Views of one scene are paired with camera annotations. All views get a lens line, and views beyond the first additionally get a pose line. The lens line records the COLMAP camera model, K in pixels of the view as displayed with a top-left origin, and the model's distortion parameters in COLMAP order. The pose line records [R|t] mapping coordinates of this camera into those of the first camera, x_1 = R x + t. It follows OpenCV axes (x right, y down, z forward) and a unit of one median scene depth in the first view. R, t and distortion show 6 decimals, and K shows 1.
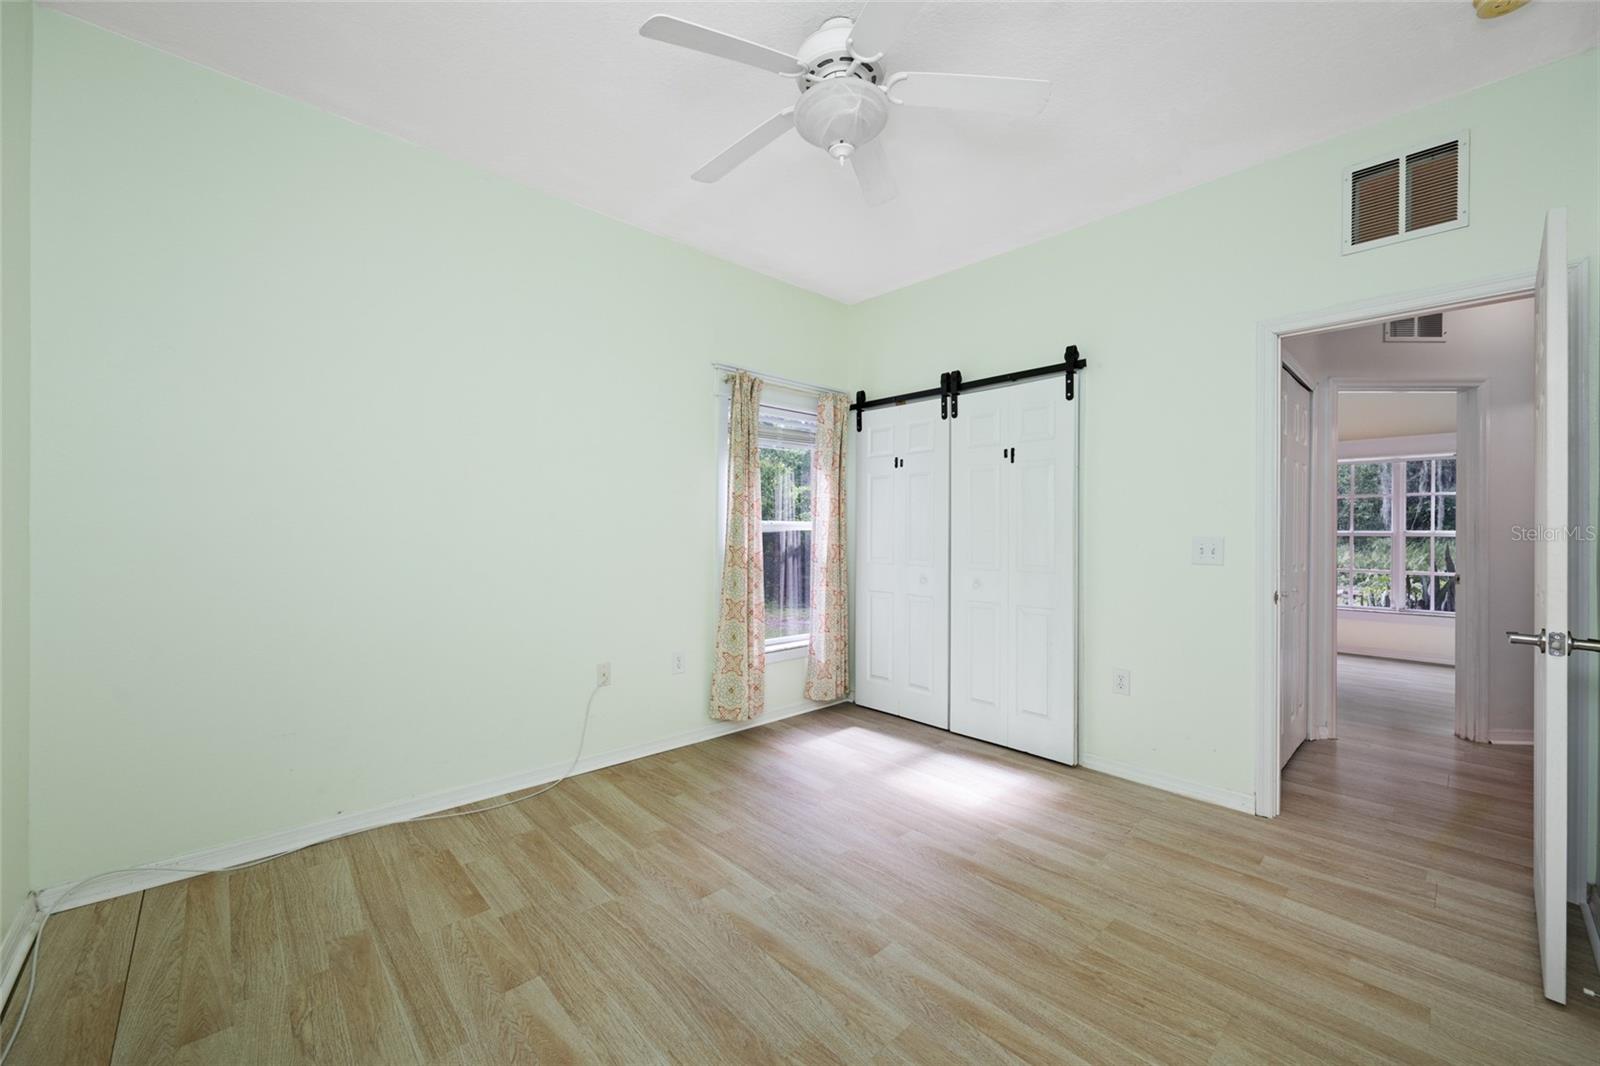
lens RADIAL K [[635.6, 0, 800.0], [0, 635.6, 520.8], [0, 0, 1]] dist [-0.002064, 0.001645]
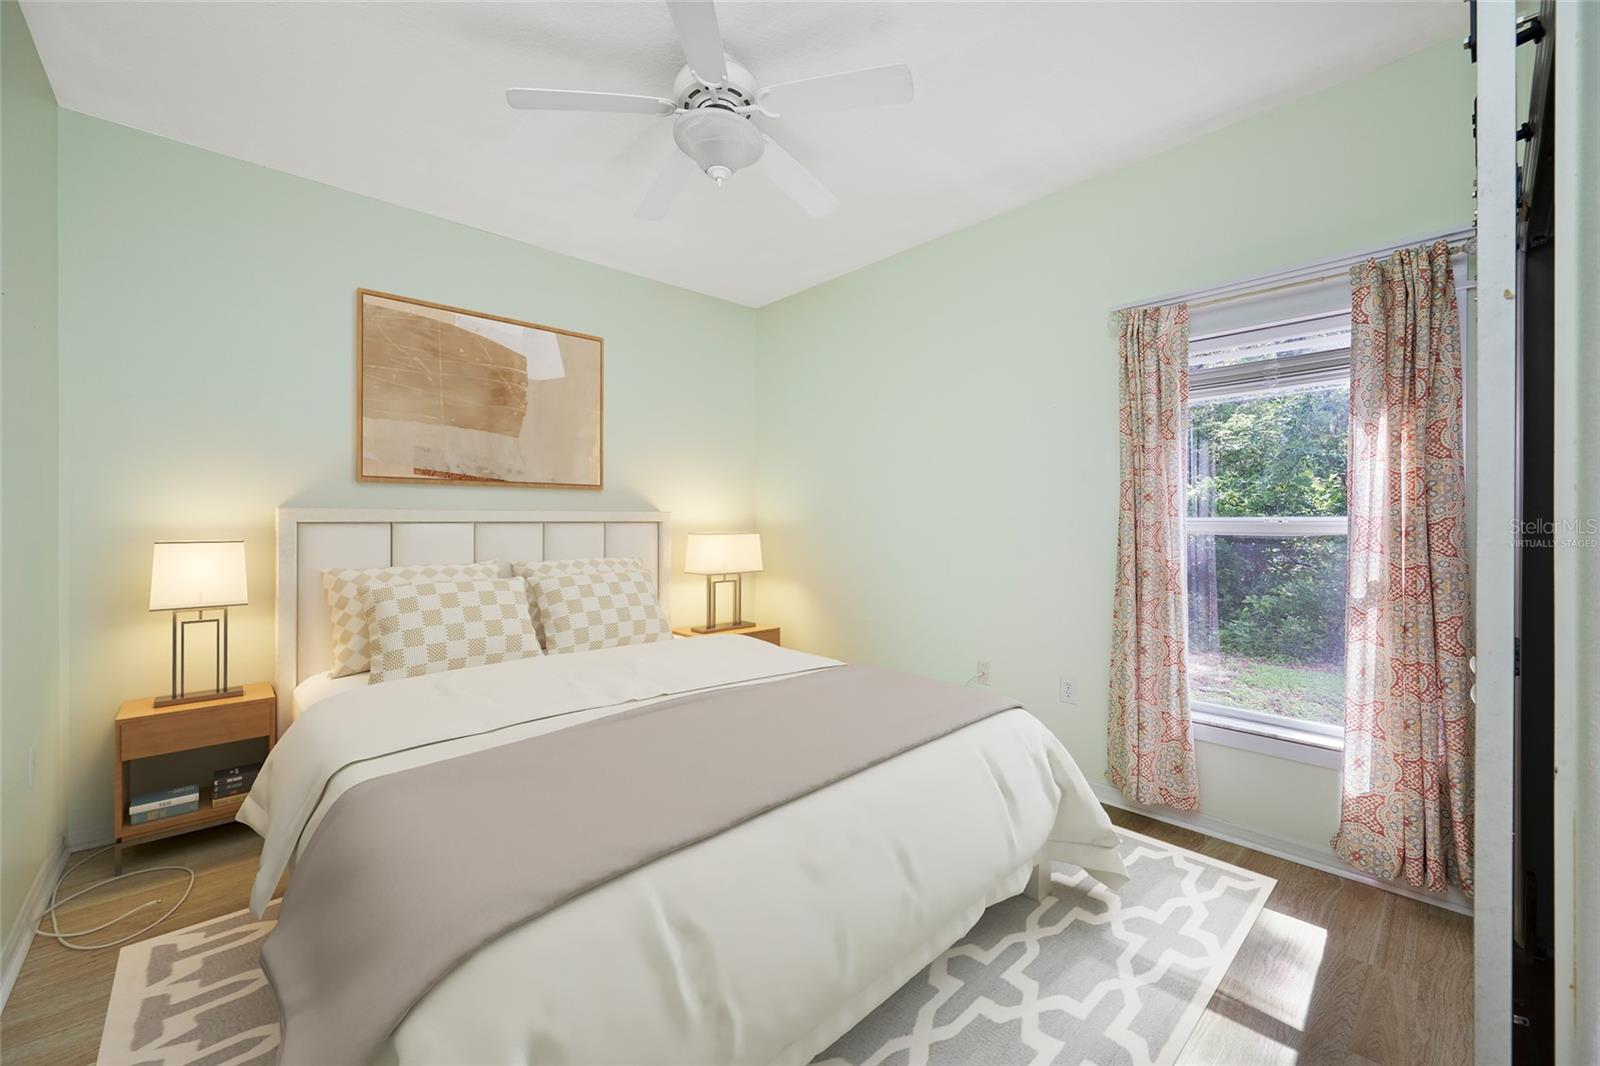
lens RADIAL K [[635.6, 0, 792.9], [0, 635.6, 532.1], [0, 0, 1]] dist [-0.002064, 0.001645]
pose [[-0.012365, -0.006997, -0.999899, 0.548485], [-0.007805, 0.999946, -0.006900, 0.020523], [0.999893, 0.007719, -0.012419, 0.548032]]
